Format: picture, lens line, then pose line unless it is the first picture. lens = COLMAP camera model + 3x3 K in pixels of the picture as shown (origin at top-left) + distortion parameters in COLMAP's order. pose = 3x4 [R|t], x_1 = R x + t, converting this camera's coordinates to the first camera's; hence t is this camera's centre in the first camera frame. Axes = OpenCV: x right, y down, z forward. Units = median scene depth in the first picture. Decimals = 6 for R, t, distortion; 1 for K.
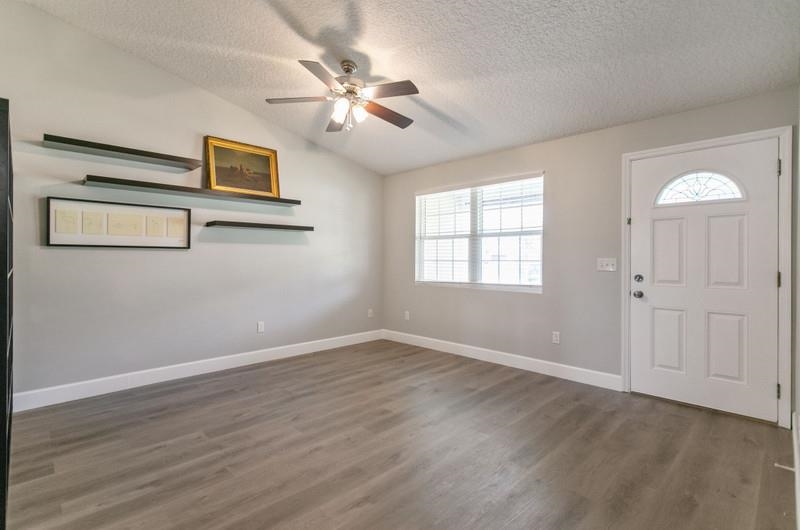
lens RADIAL K [[381.7, 0, 396.6], [0, 381.7, 261.1], [0, 0, 1]] dist [-0.001082, -0.000042]
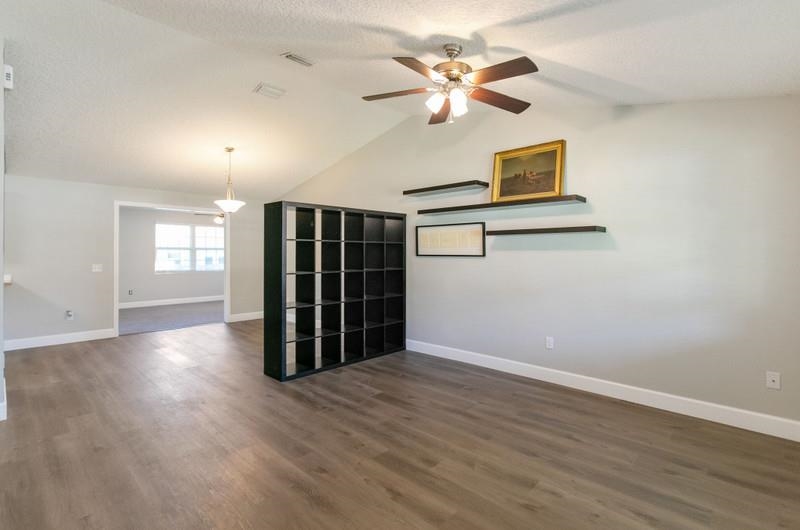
lens RADIAL K [[381.7, 0, 396.7], [0, 381.7, 257.3], [0, 0, 1]] dist [-0.001082, -0.000042]
pose [[0.029006, 0.007675, -0.999550, 0.637837], [-0.009805, 0.999925, 0.007394, -0.038113], [0.999531, 0.009586, 0.029079, 0.740025]]
